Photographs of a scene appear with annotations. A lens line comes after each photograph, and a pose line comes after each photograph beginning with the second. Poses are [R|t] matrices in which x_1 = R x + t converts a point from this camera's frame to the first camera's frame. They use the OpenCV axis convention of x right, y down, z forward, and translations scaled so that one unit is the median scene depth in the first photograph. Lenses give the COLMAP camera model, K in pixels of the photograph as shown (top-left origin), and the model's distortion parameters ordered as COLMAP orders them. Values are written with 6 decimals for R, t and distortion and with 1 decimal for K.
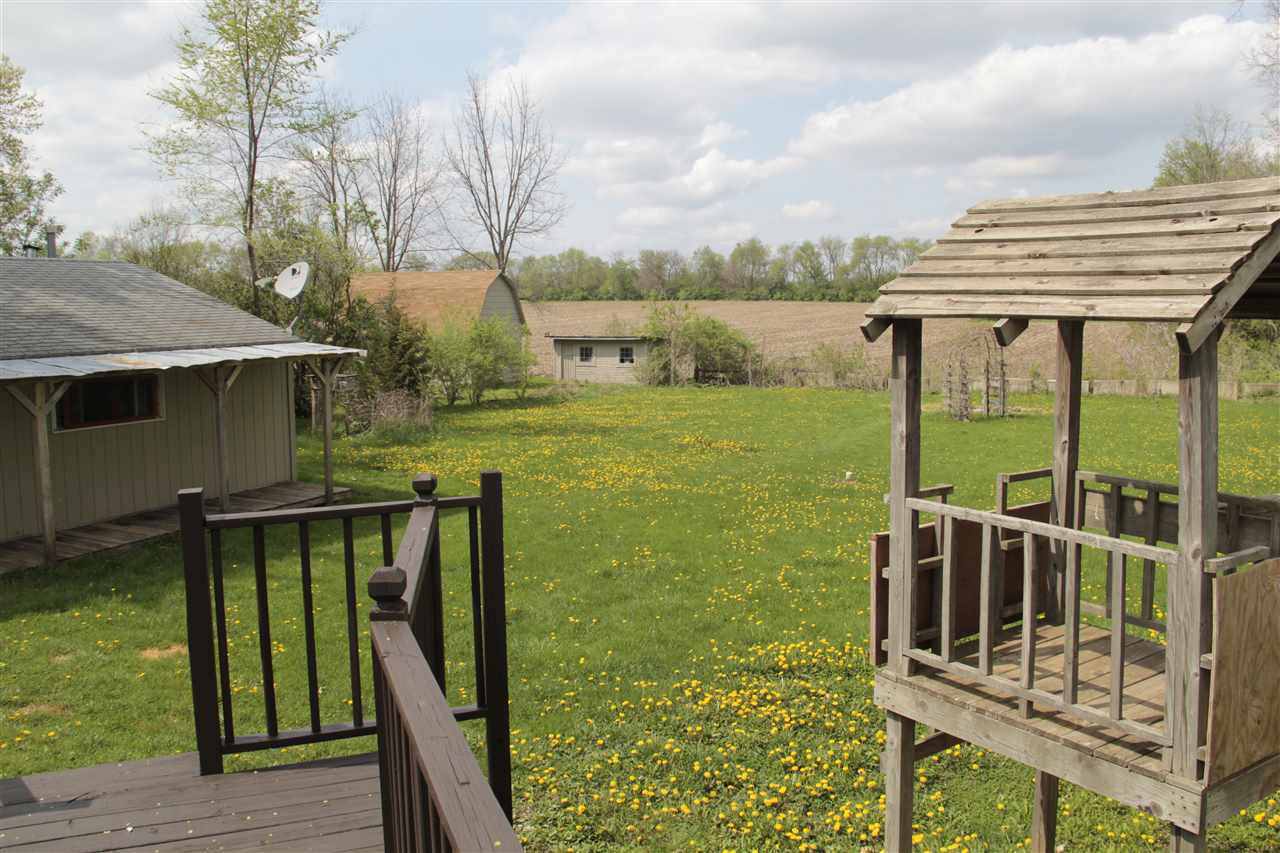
lens RADIAL K [[1062.4, 0, 660.9], [0, 1062.4, 420.2], [0, 0, 1]] dist [-0.195281, 0.148513]
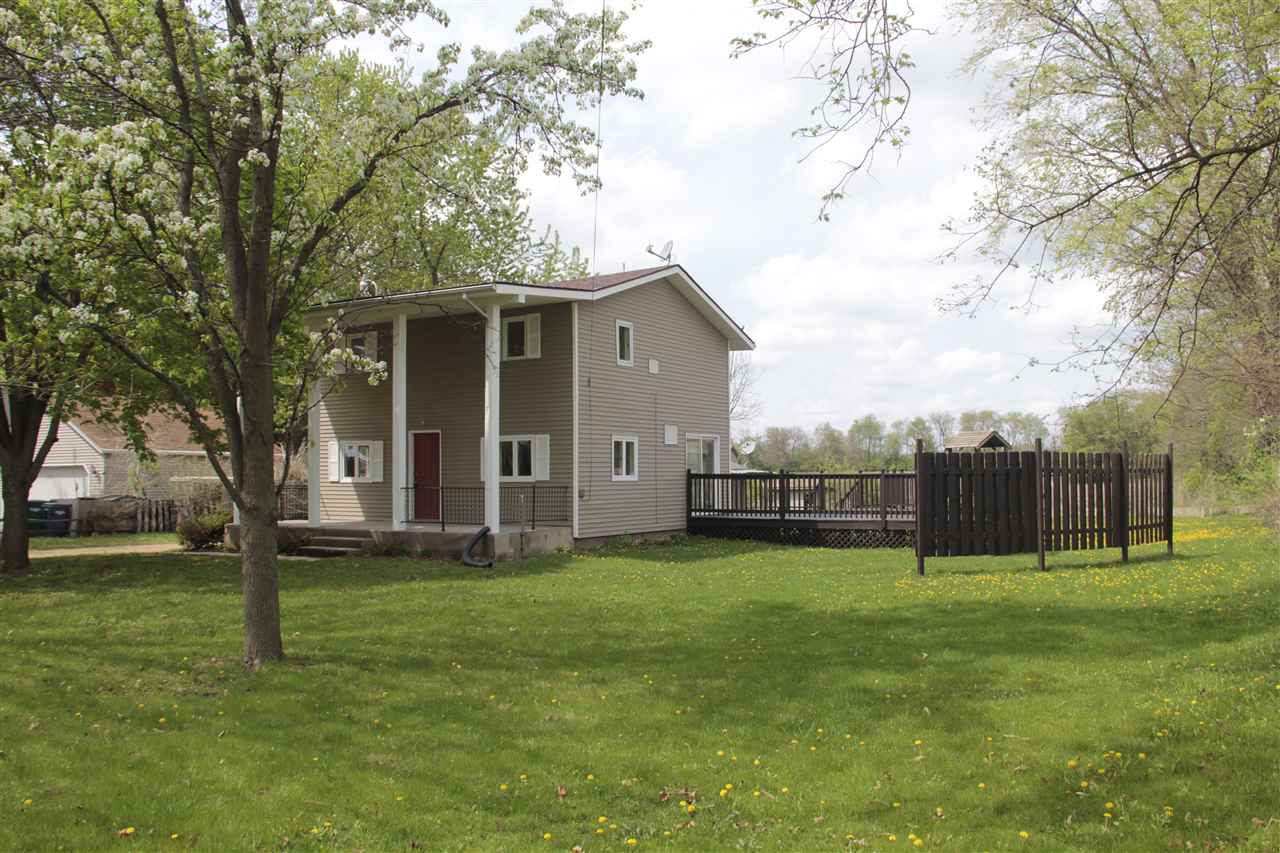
lens RADIAL K [[1062.4, 0, 660.9], [0, 1062.4, 420.2], [0, 0, 1]] dist [-0.195281, 0.148513]
pose [[0.994802, -0.012665, -0.101038, -0.143881], [-0.004119, 0.986418, -0.164206, 0.115073], [0.101745, 0.163768, 0.981238, -0.813976]]
